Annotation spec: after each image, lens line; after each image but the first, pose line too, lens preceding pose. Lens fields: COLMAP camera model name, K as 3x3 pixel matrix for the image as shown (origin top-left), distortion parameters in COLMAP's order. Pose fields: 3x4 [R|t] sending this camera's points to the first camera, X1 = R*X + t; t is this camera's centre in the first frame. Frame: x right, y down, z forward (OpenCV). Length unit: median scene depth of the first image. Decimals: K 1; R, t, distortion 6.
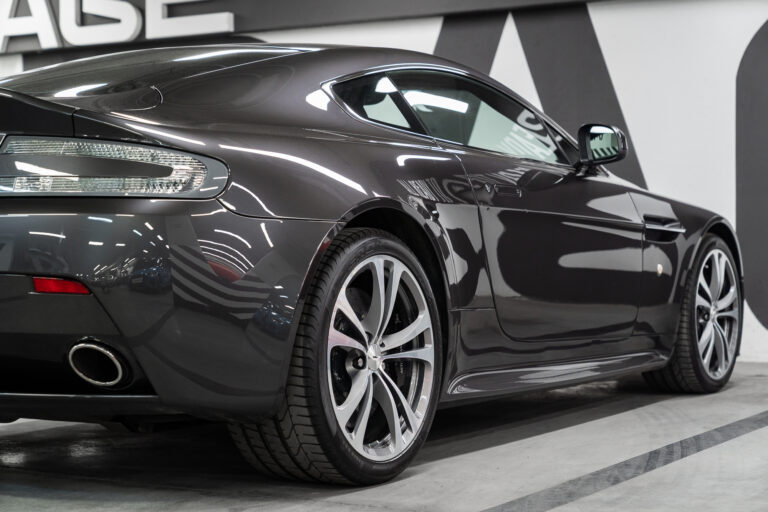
lens RADIAL K [[1500.6, 0, 384.0], [0, 1500.6, 256.0], [0, 0, 1]] dist [0.004742, -0.075662]
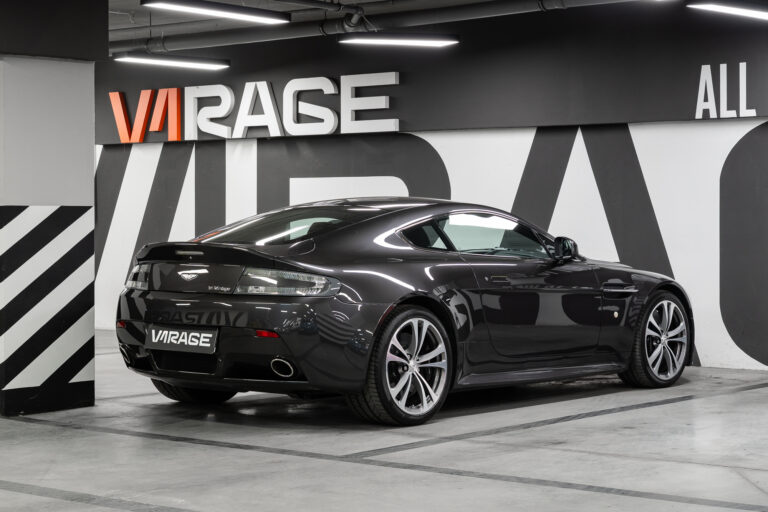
lens RADIAL K [[1538.2, 0, 384.0], [0, 1538.2, 256.0], [0, 0, 1]] dist [-0.002122, -0.115280]
pose [[0.987752, 0.011727, -0.155590, 0.293656], [-0.010066, 0.999884, 0.011456, -0.114261], [0.155706, -0.009749, 0.987755, -1.172420]]
